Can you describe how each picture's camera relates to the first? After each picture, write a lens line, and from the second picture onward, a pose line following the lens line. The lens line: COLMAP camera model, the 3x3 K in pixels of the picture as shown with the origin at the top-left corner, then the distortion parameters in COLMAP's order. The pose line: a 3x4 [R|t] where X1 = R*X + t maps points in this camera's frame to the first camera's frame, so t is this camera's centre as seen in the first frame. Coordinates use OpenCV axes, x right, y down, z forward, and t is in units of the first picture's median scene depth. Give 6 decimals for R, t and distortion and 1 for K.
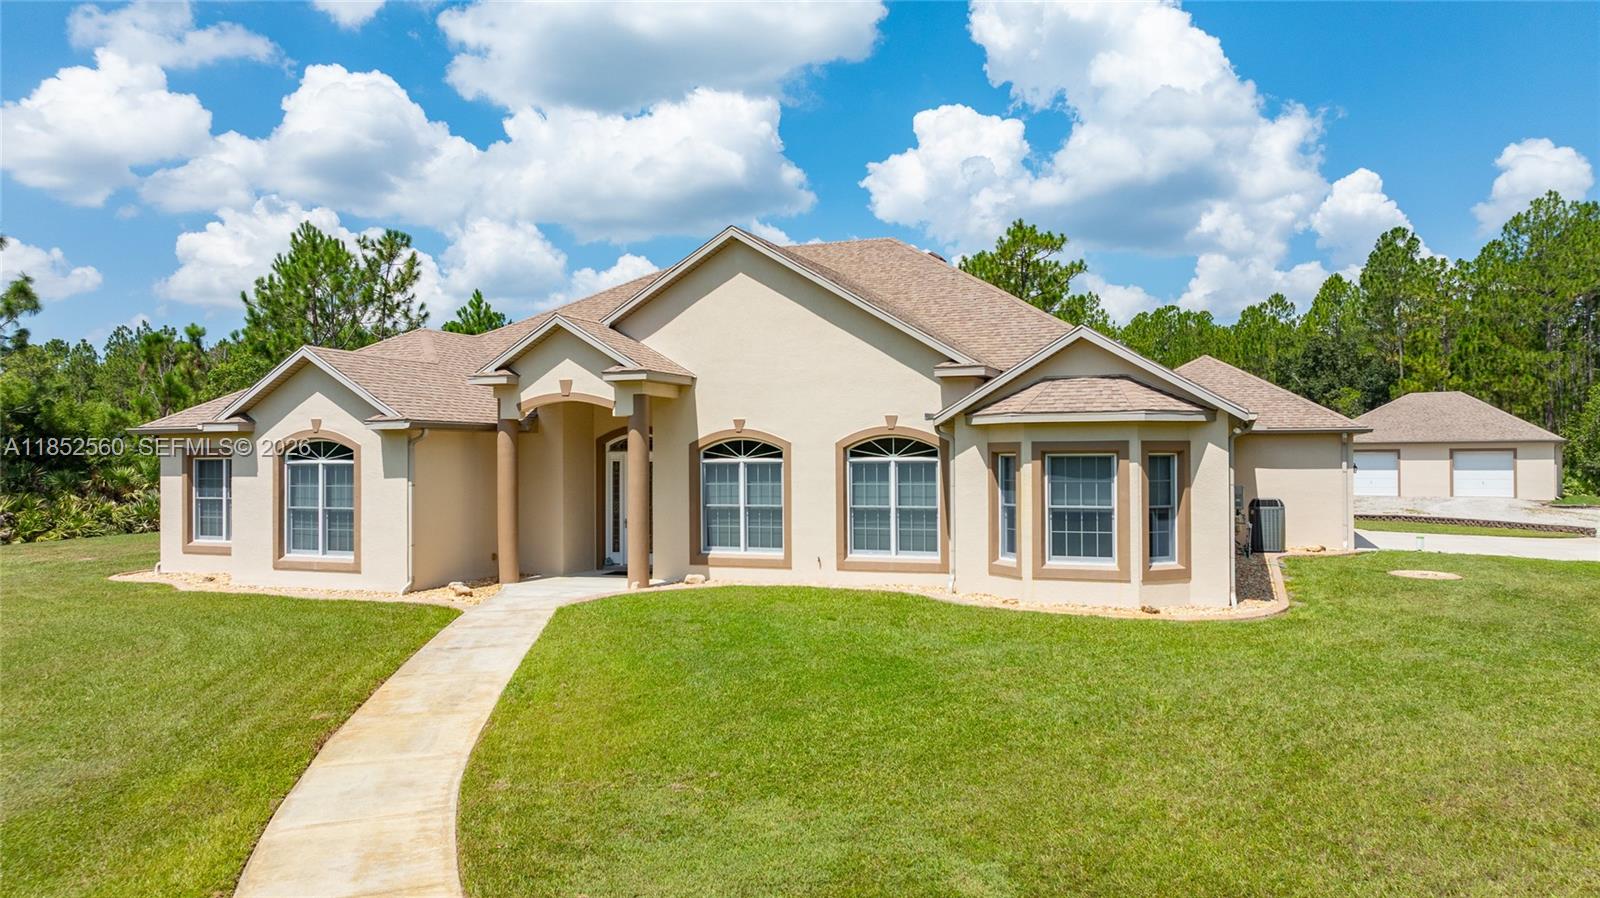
lens RADIAL K [[1135.7, 0, 800.0], [0, 1135.7, 447.4], [0, 0, 1]] dist [0.005782, 0.002364]
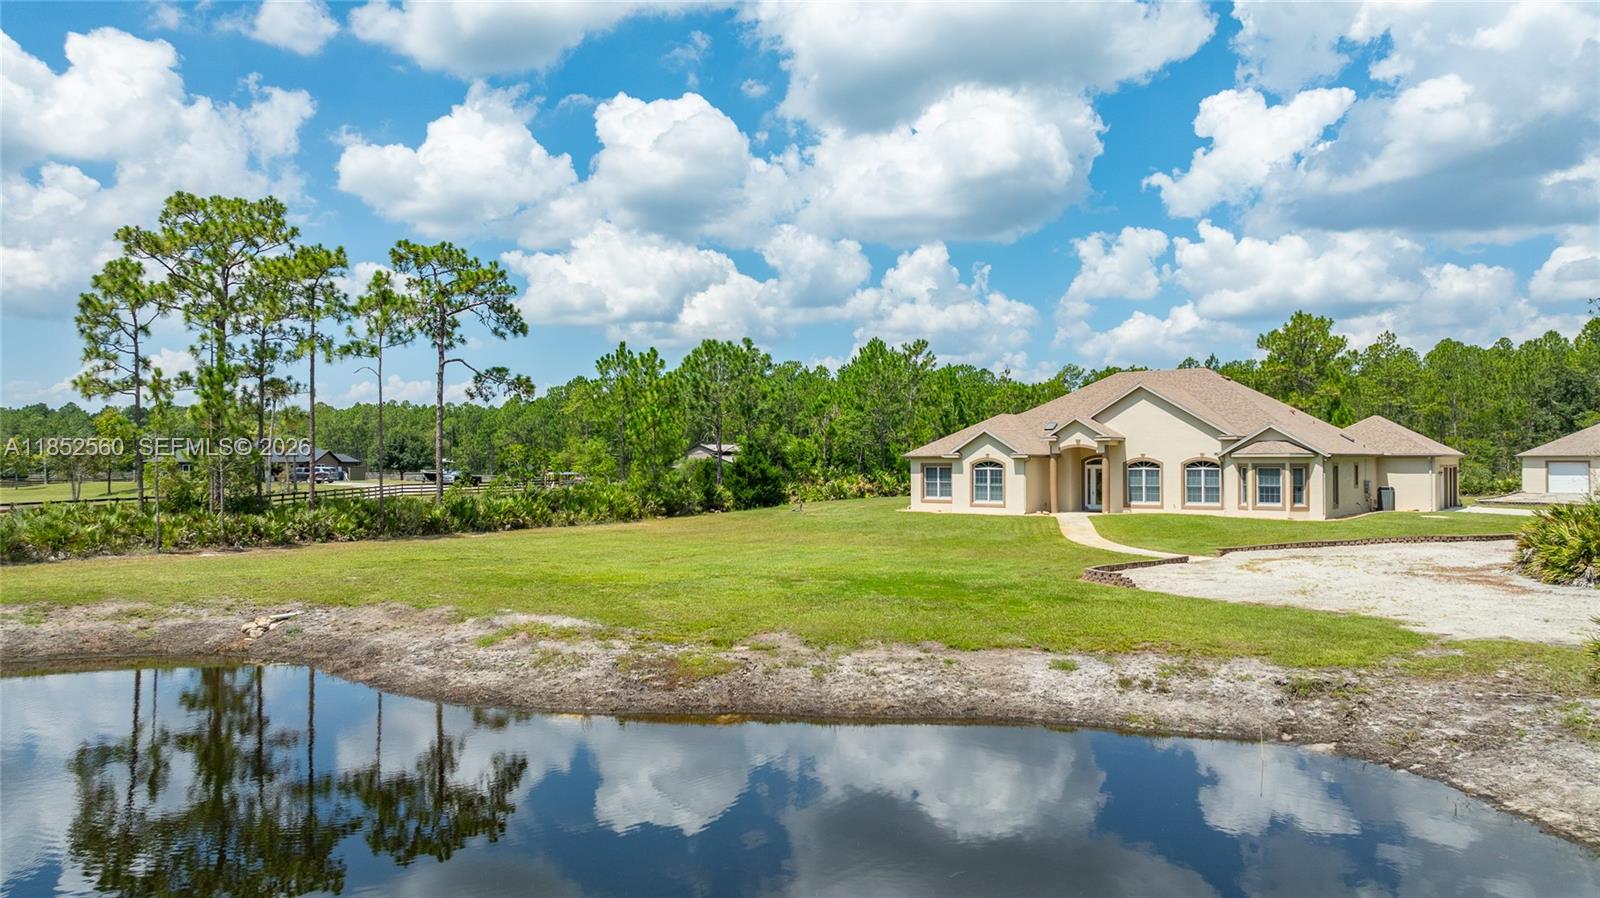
lens RADIAL K [[1135.7, 0, 797.7], [0, 1135.7, 448.0], [0, 0, 1]] dist [0.005782, 0.002364]
pose [[0.961290, -0.000123, -0.275538, -0.100521], [-0.000026, 1.000000, -0.000538, -0.037568], [0.275538, 0.000524, 0.961290, -1.874270]]
